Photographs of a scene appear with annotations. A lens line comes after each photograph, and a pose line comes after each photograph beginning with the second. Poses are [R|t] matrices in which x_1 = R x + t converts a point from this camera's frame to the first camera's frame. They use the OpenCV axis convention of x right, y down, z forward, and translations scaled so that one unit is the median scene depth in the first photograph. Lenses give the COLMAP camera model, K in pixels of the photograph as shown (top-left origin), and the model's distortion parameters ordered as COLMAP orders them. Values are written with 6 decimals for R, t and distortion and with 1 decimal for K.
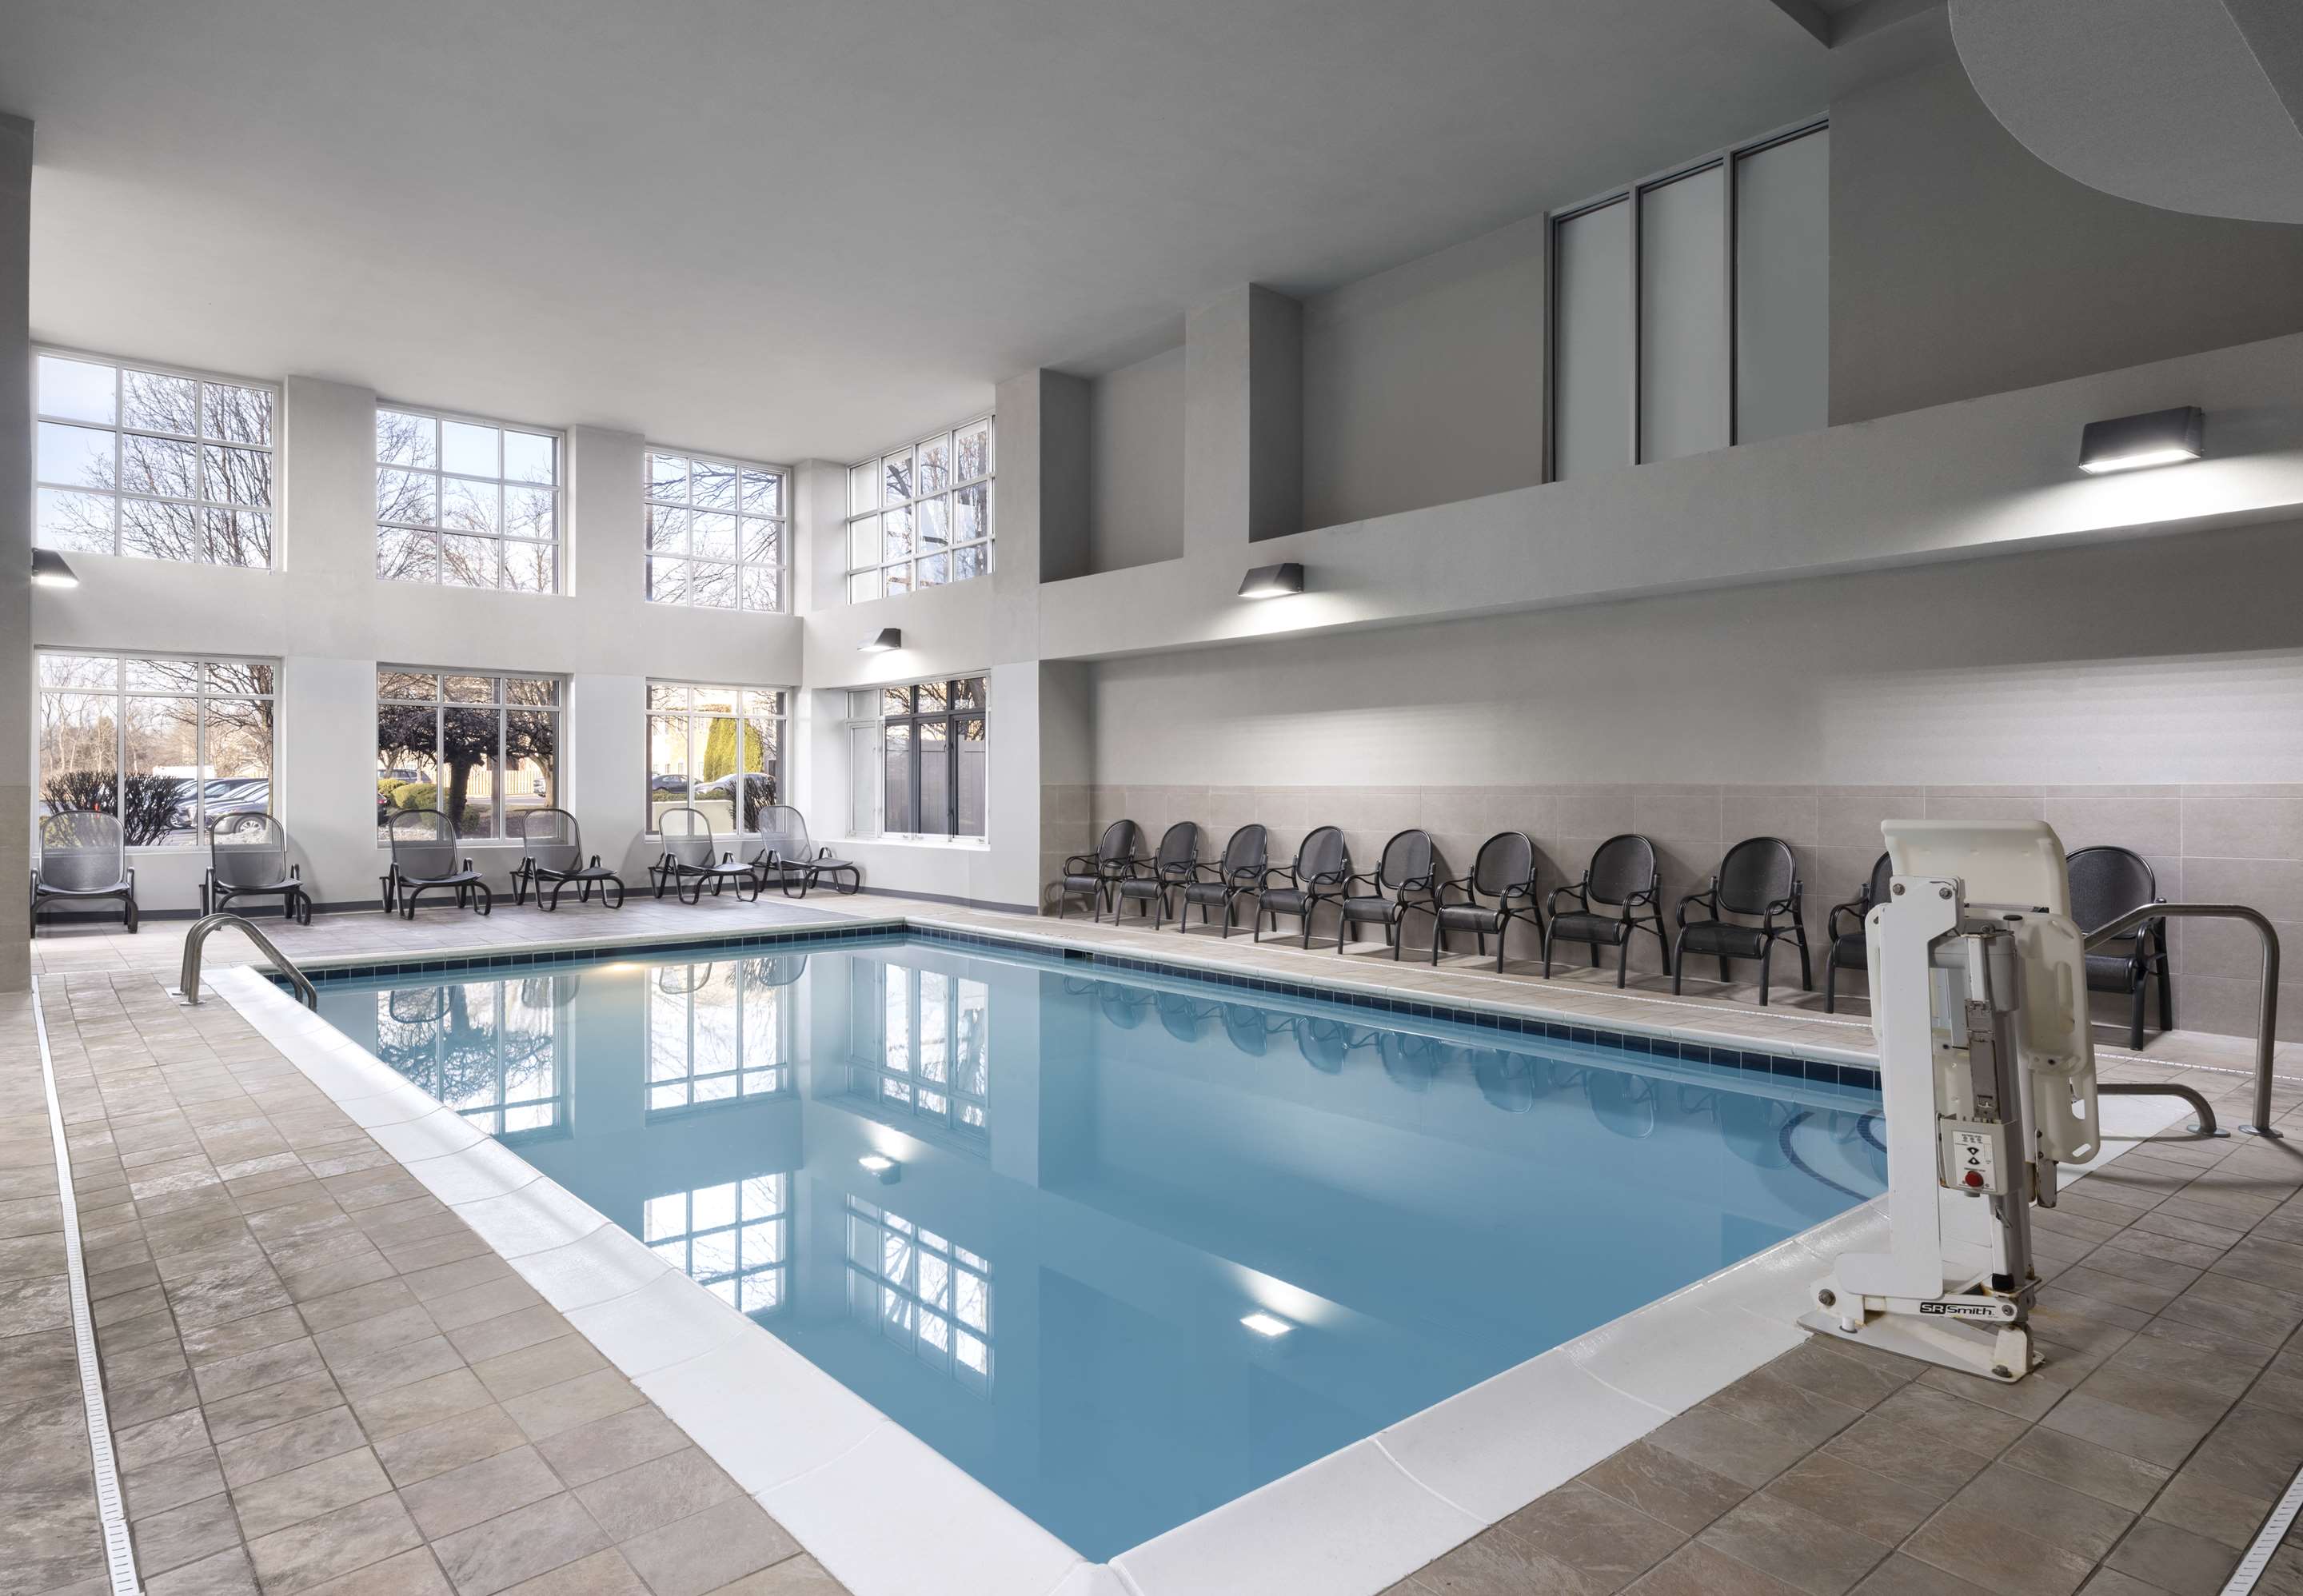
lens RADIAL K [[1262.5, 0, 1157.6], [0, 1262.5, 777.9], [0, 0, 1]] dist [-0.003467, -0.001759]
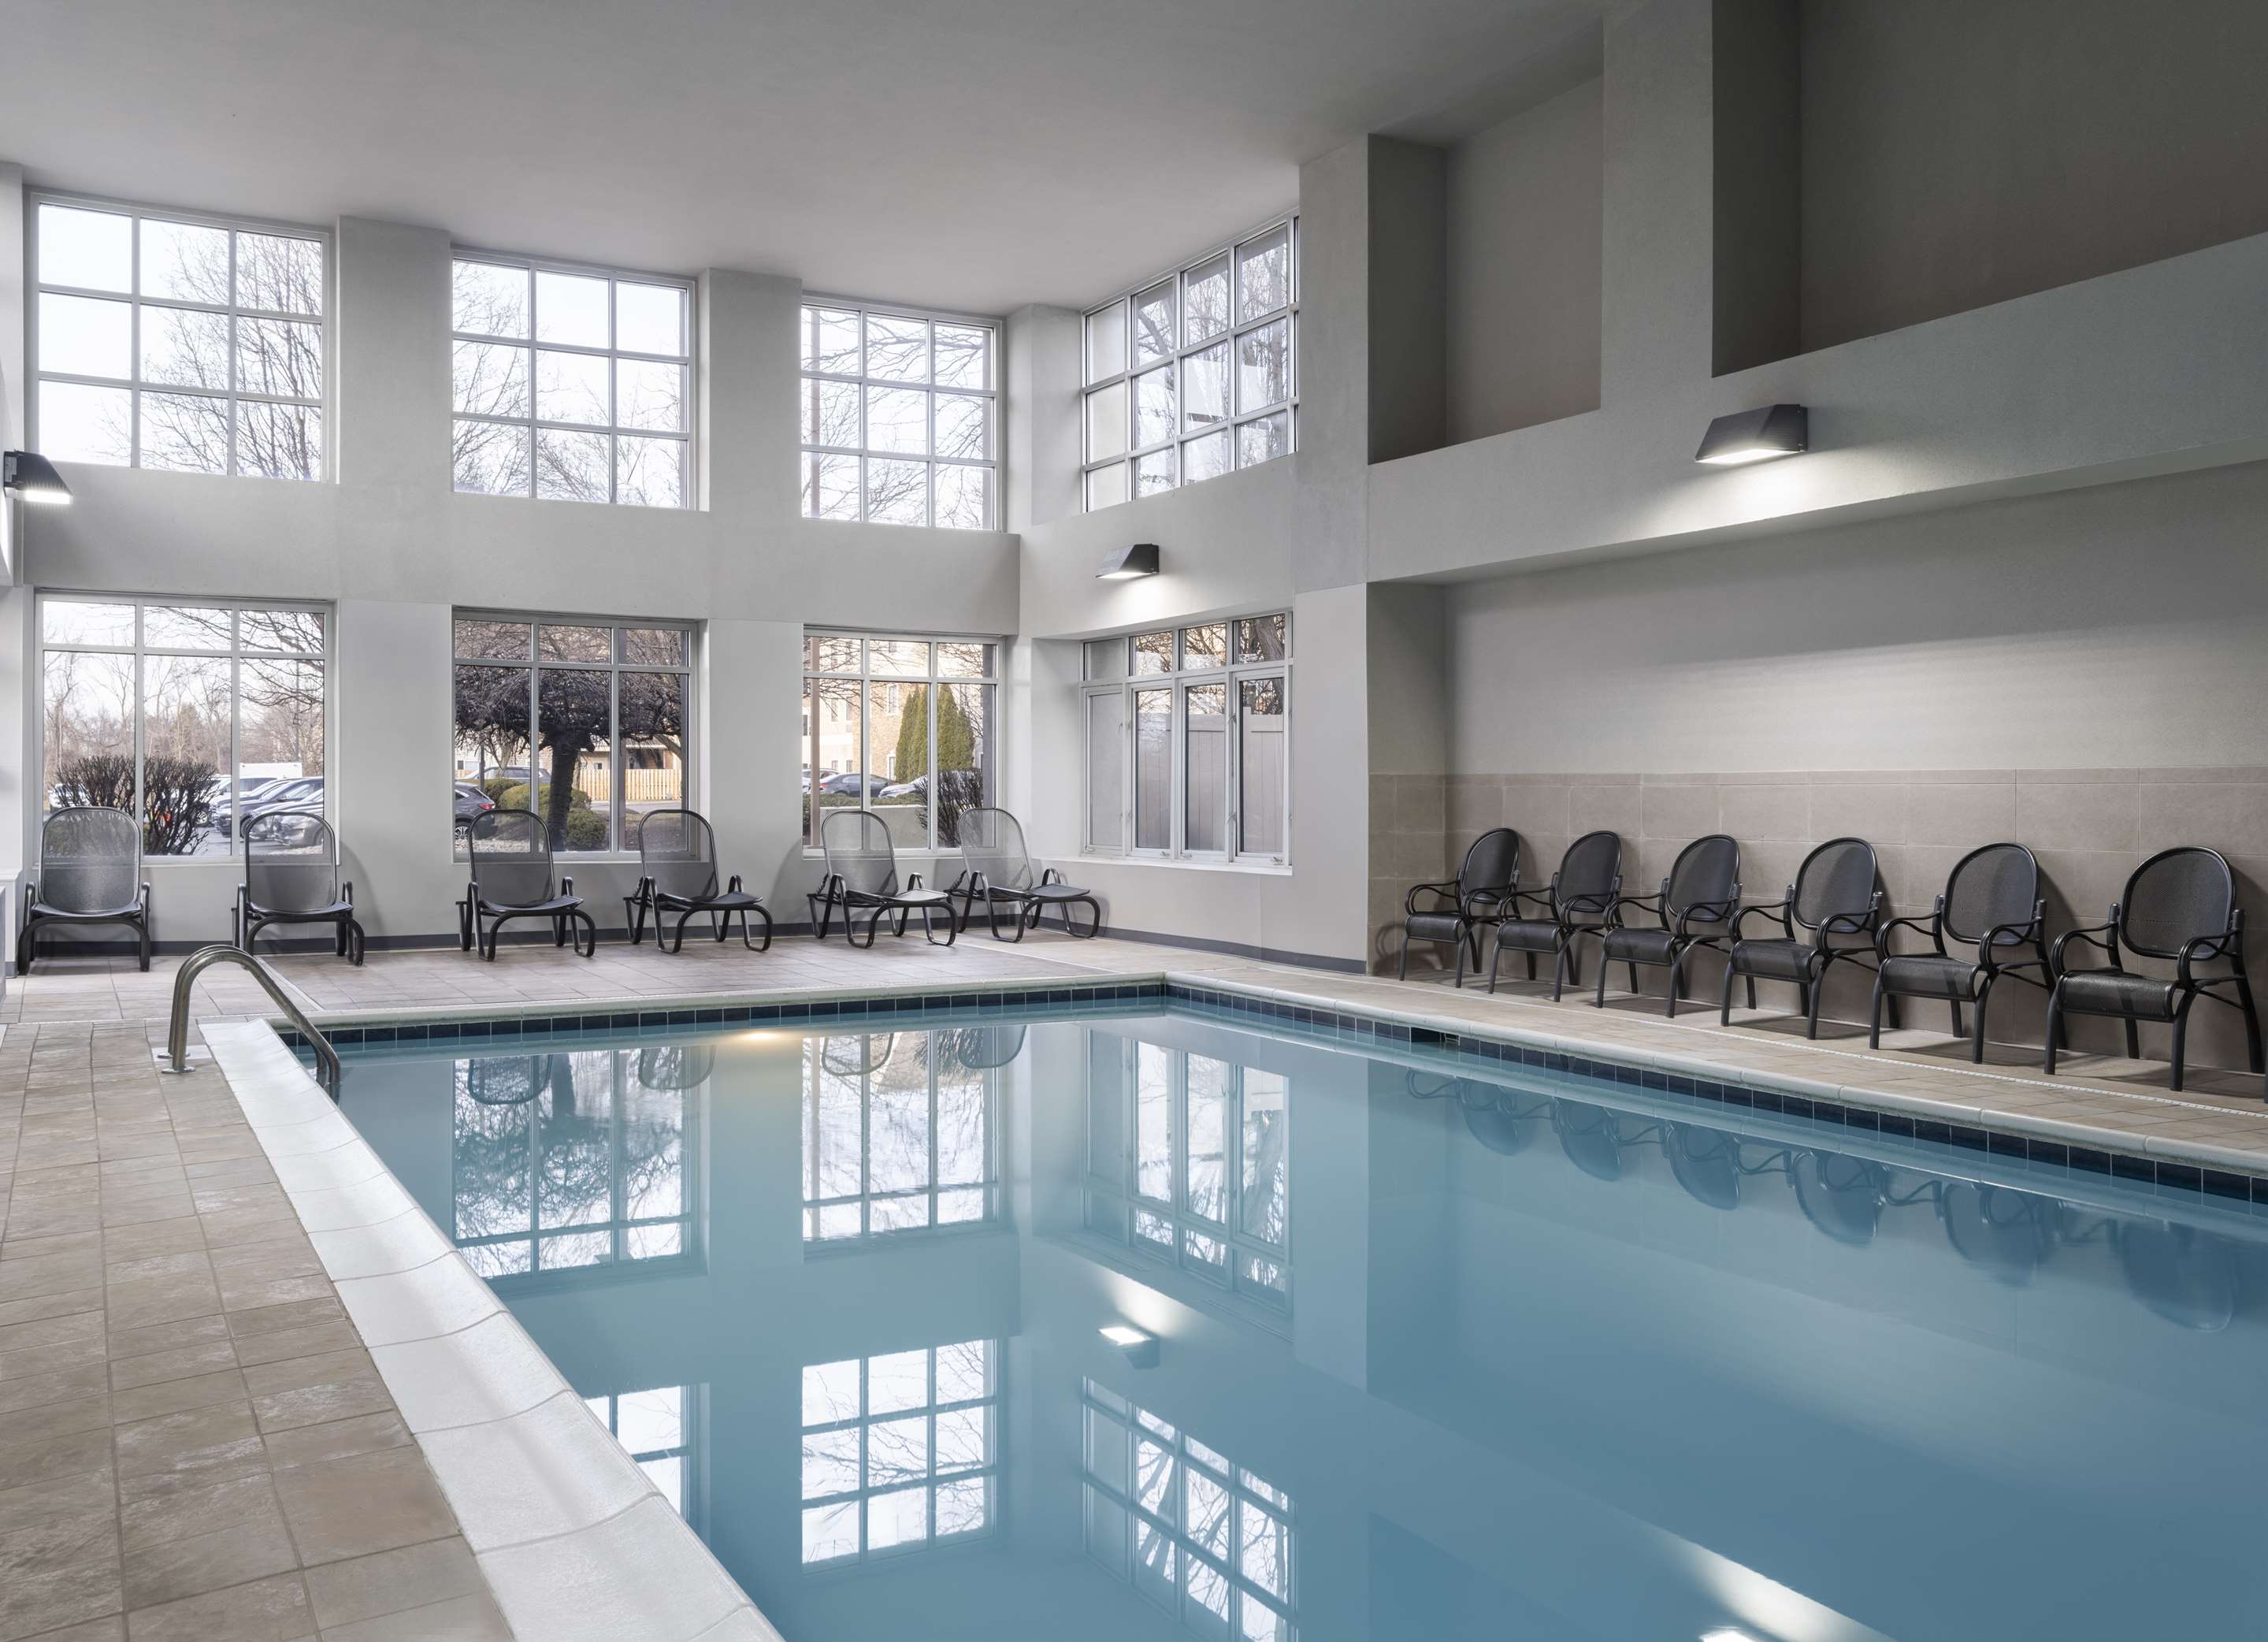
lens RADIAL K [[1800.9, 0, 1132.9], [0, 1800.9, 782.9], [0, 0, 1]] dist [-0.006958, -0.003513]
pose [[0.976862, -0.000712, -0.213869, -0.013291], [0.001071, 0.999998, 0.001561, 0.008402], [0.213868, -0.001754, 0.976861, 0.066692]]
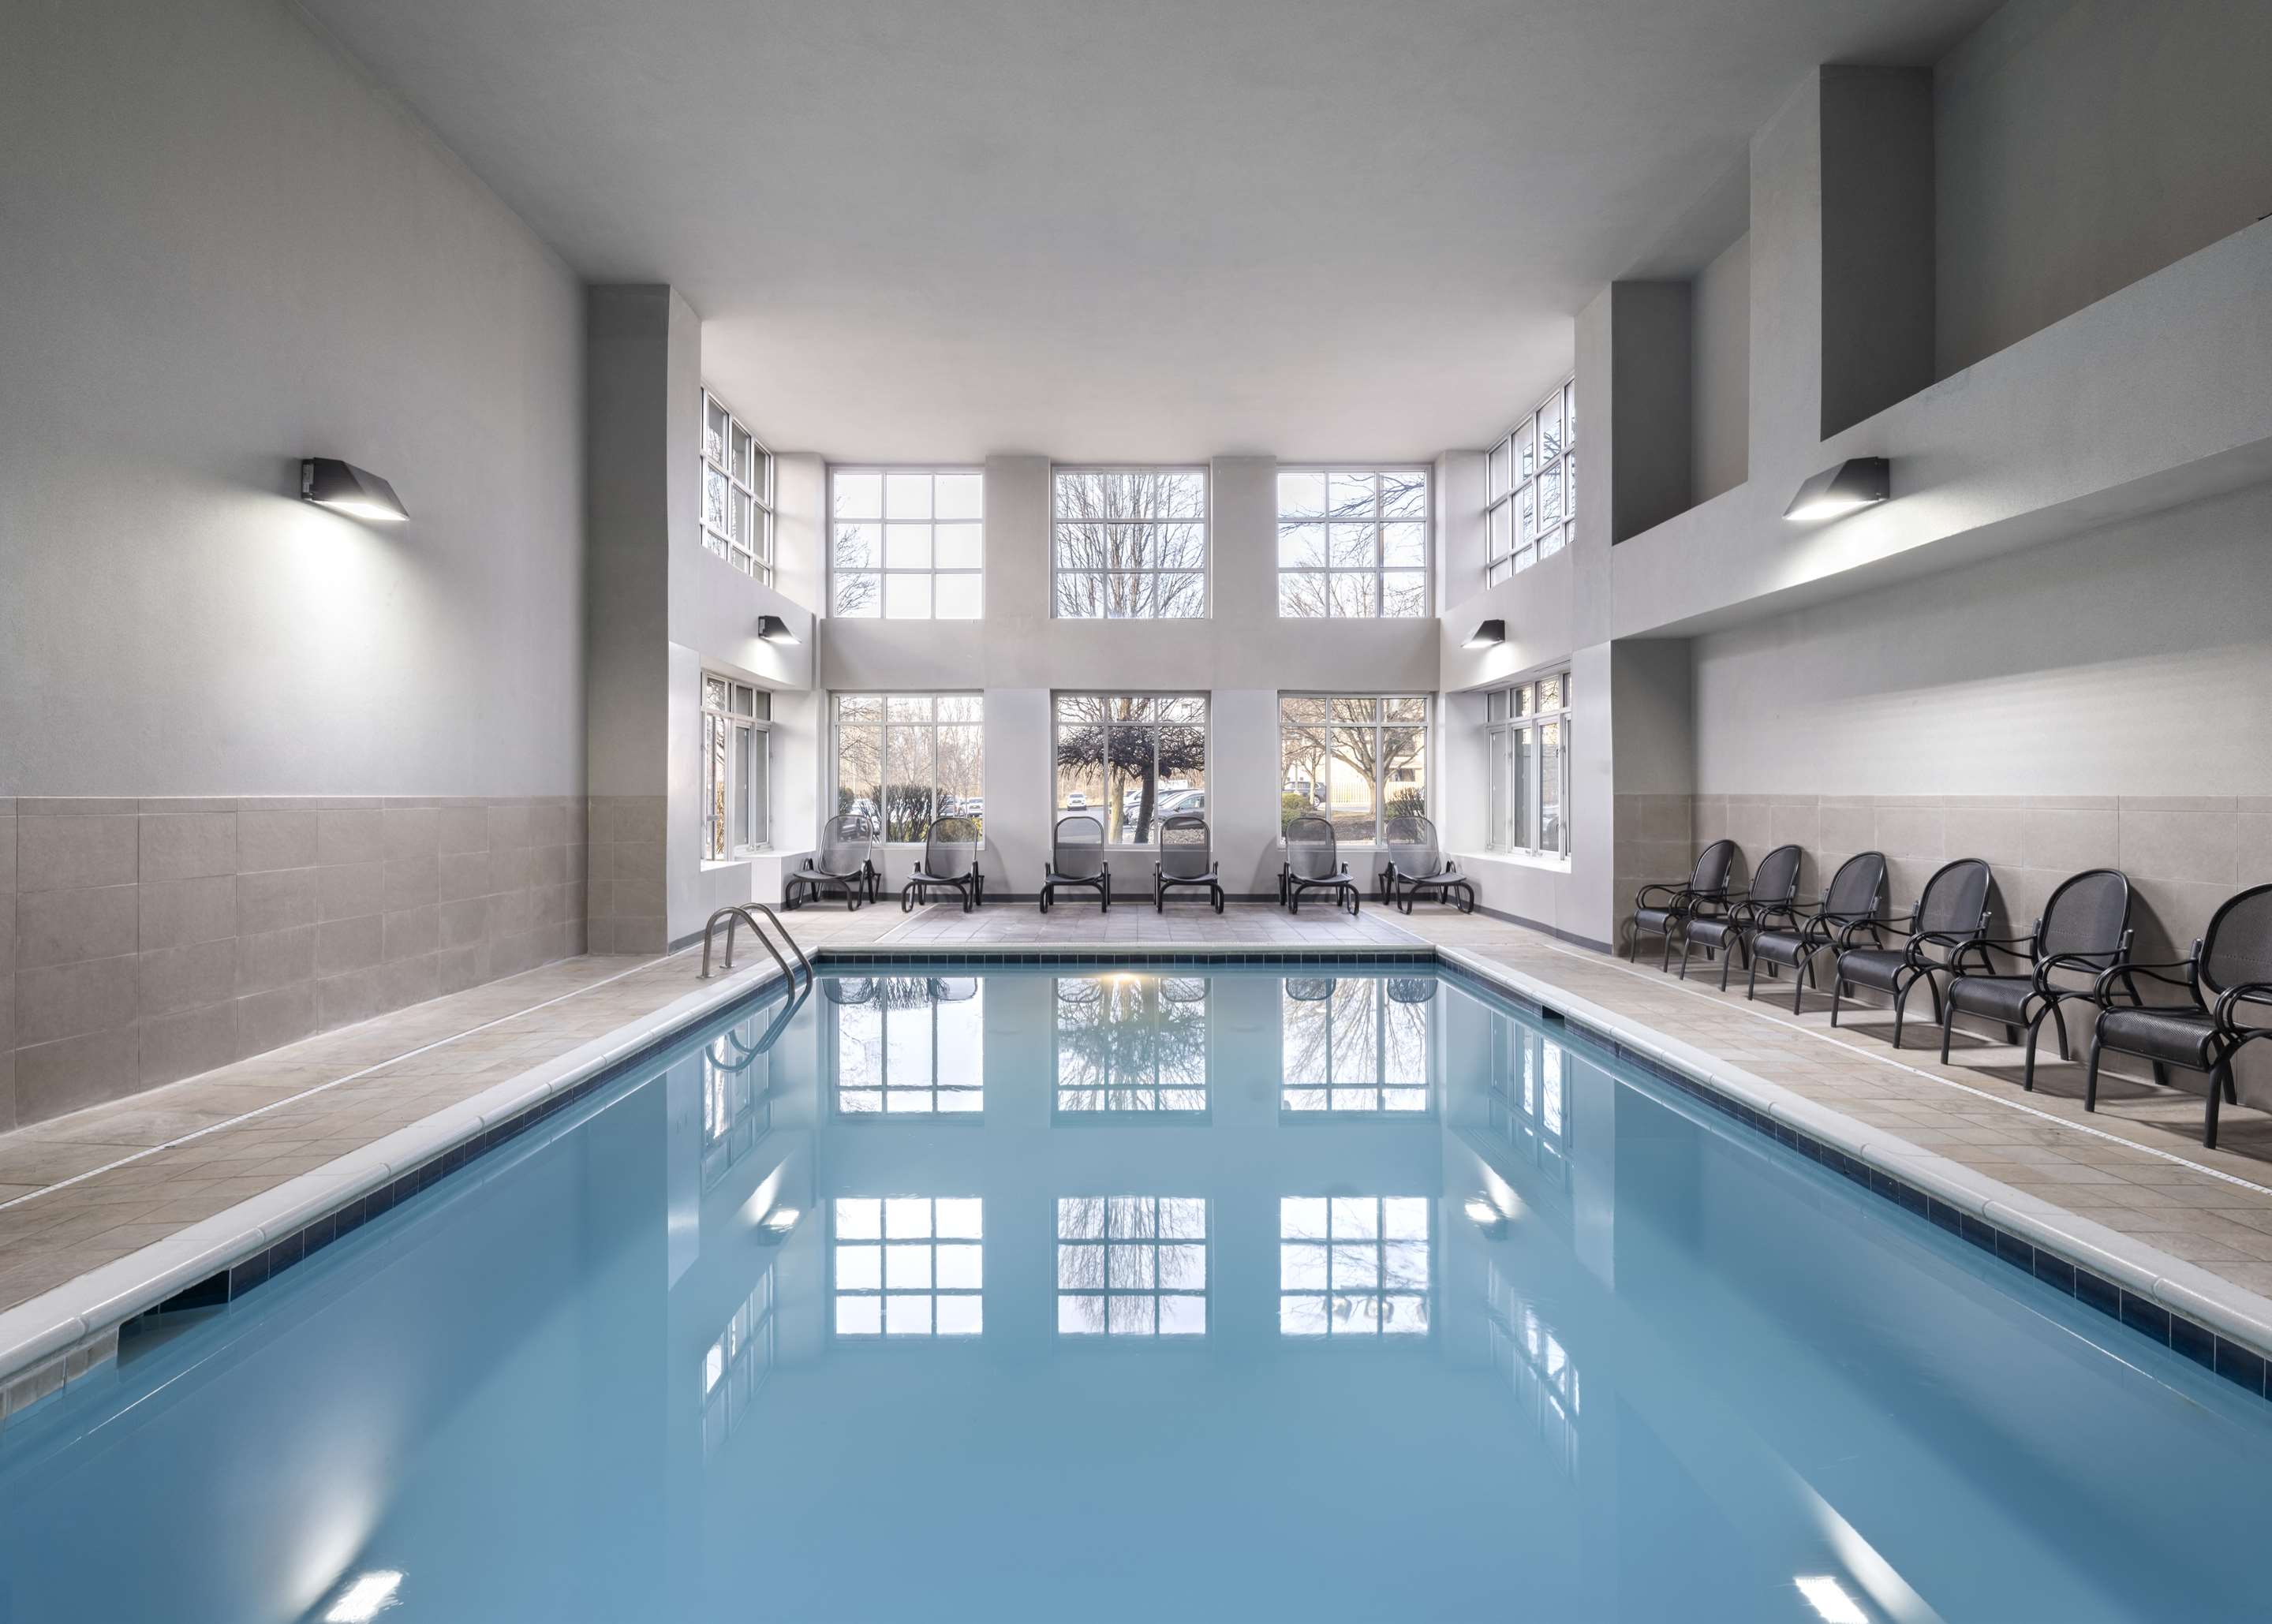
lens RADIAL K [[1196.8, 0, 1133.0], [0, 1196.8, 776.6], [0, 0, 1]] dist [0.000618, -0.000144]
pose [[0.746860, -0.008448, -0.664928, 0.186066], [0.001928, 0.999943, -0.010539, 0.001749], [0.664979, 0.006590, 0.746833, 0.220398]]
